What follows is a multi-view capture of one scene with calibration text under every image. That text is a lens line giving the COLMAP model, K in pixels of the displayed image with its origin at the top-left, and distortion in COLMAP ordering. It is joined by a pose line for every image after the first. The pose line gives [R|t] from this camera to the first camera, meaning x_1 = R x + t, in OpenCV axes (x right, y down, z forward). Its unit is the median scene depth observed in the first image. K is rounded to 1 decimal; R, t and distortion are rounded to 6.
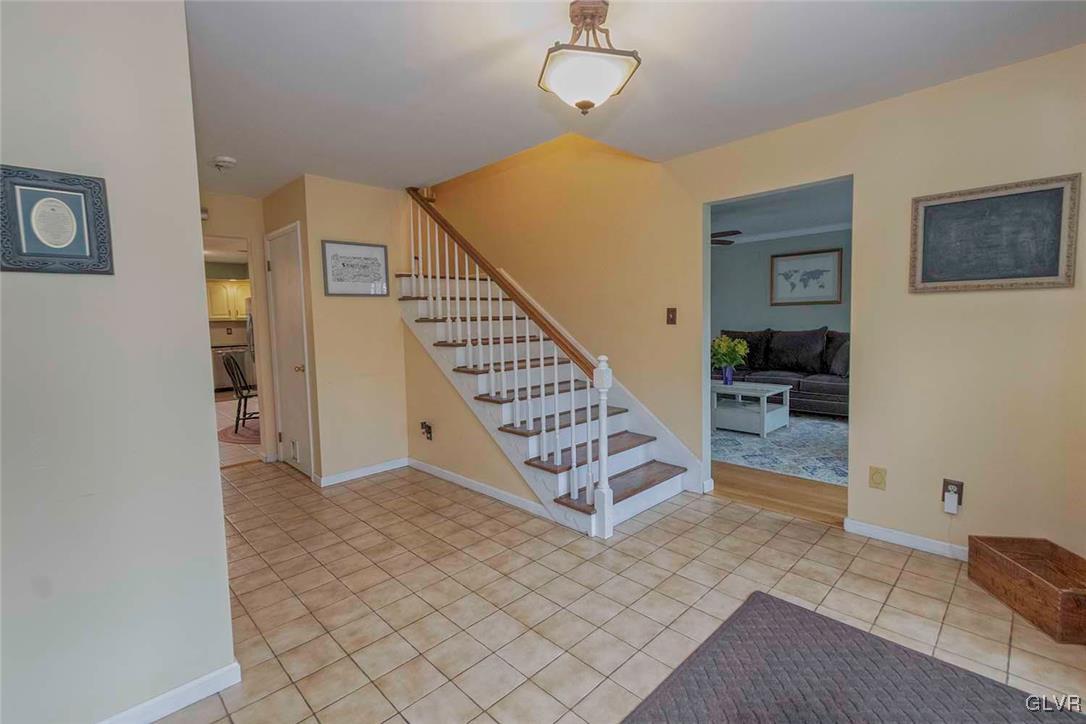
lens RADIAL K [[483.1, 0, 543.0], [0, 483.1, 362.0], [0, 0, 1]] dist [0.000405, -0.000193]
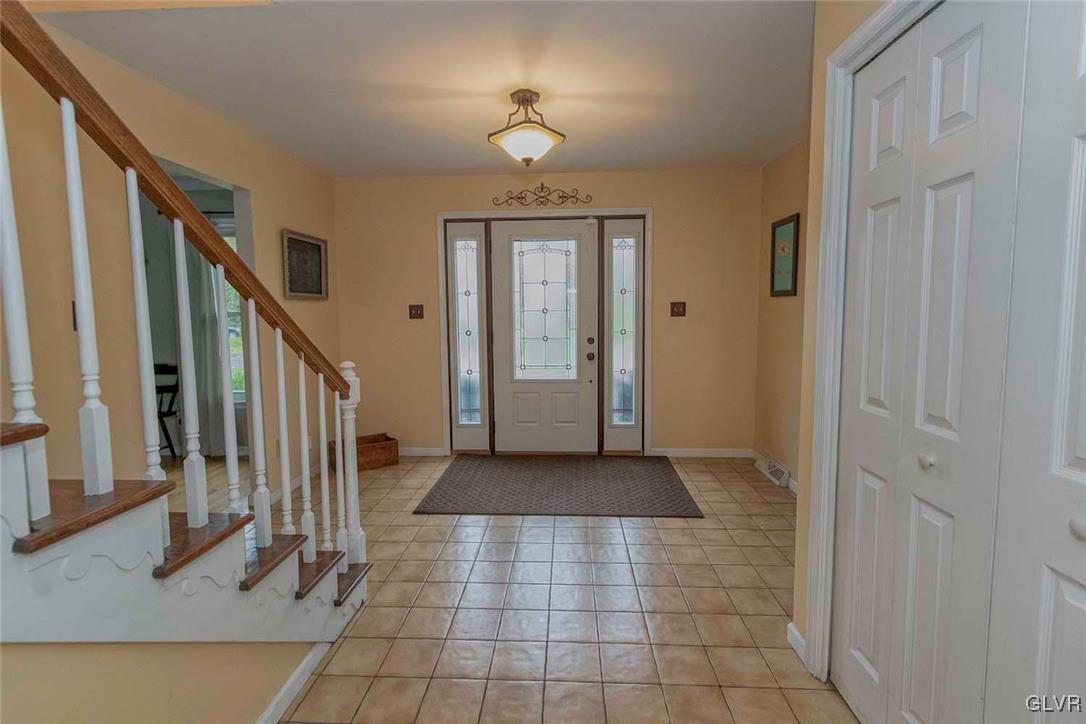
lens RADIAL K [[487.9, 0, 543.5], [0, 487.9, 341.0], [0, 0, 1]] dist [0.008907, -0.000071]
pose [[-0.669693, -0.023122, 0.742278, -0.675464], [0.088303, 0.989945, 0.110505, -0.106625], [-0.737370, 0.139550, -0.660918, 1.295673]]
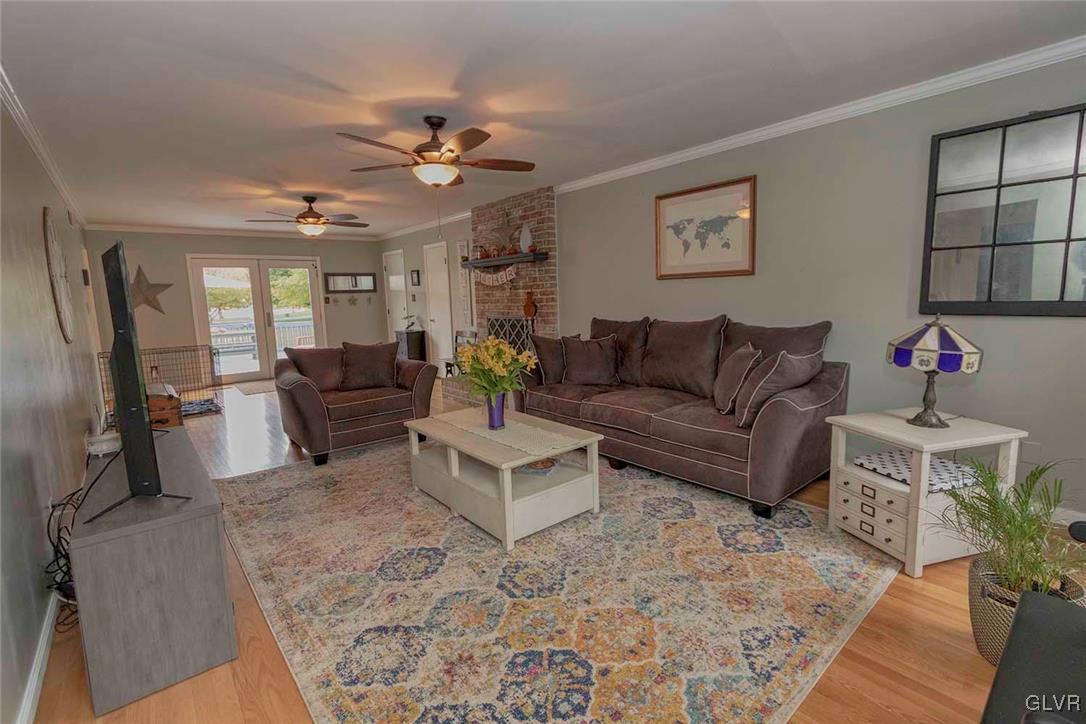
lens RADIAL K [[485.2, 0, 540.8], [0, 485.2, 359.0], [0, 0, 1]] dist [0.008172, 0.000021]
pose [[0.996855, 0.000329, -0.079243, 0.592404], [0.003207, 0.999004, 0.044495, -0.067246], [0.079179, -0.044610, 0.995862, 0.575341]]
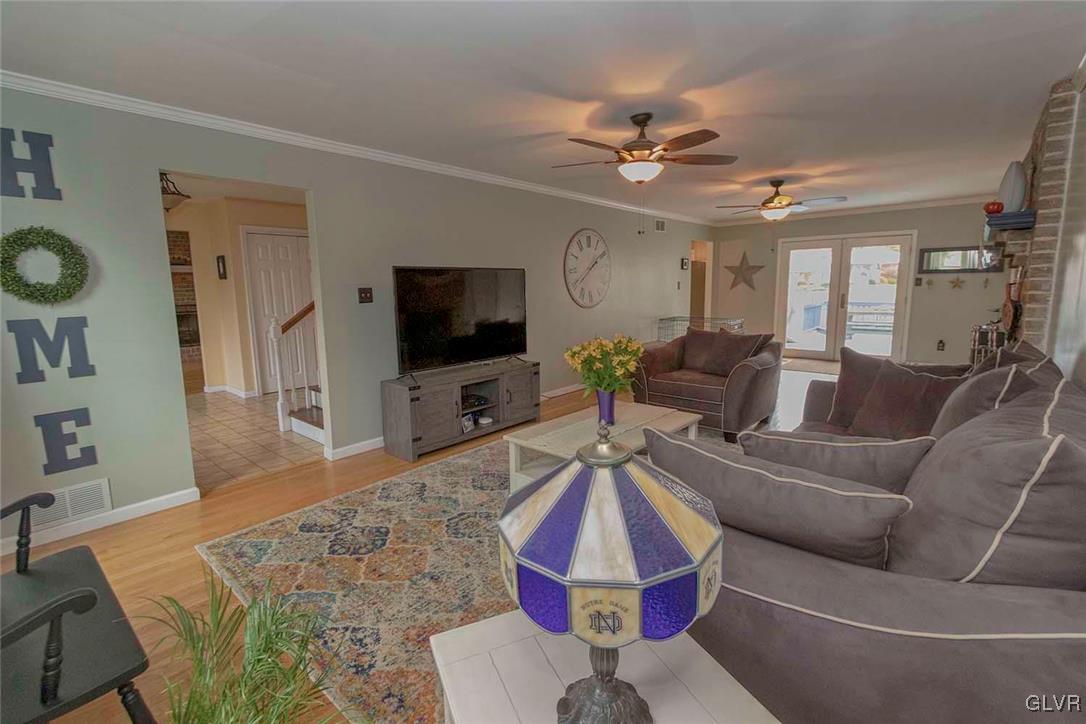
lens RADIAL K [[485.2, 0, 540.8], [0, 485.2, 359.0], [0, 0, 1]] dist [0.008172, 0.000021]
pose [[0.082903, 0.173598, -0.981321, 1.125121], [-0.079278, 0.982739, 0.167151, -0.138660], [0.993399, 0.063939, 0.095234, 1.077441]]
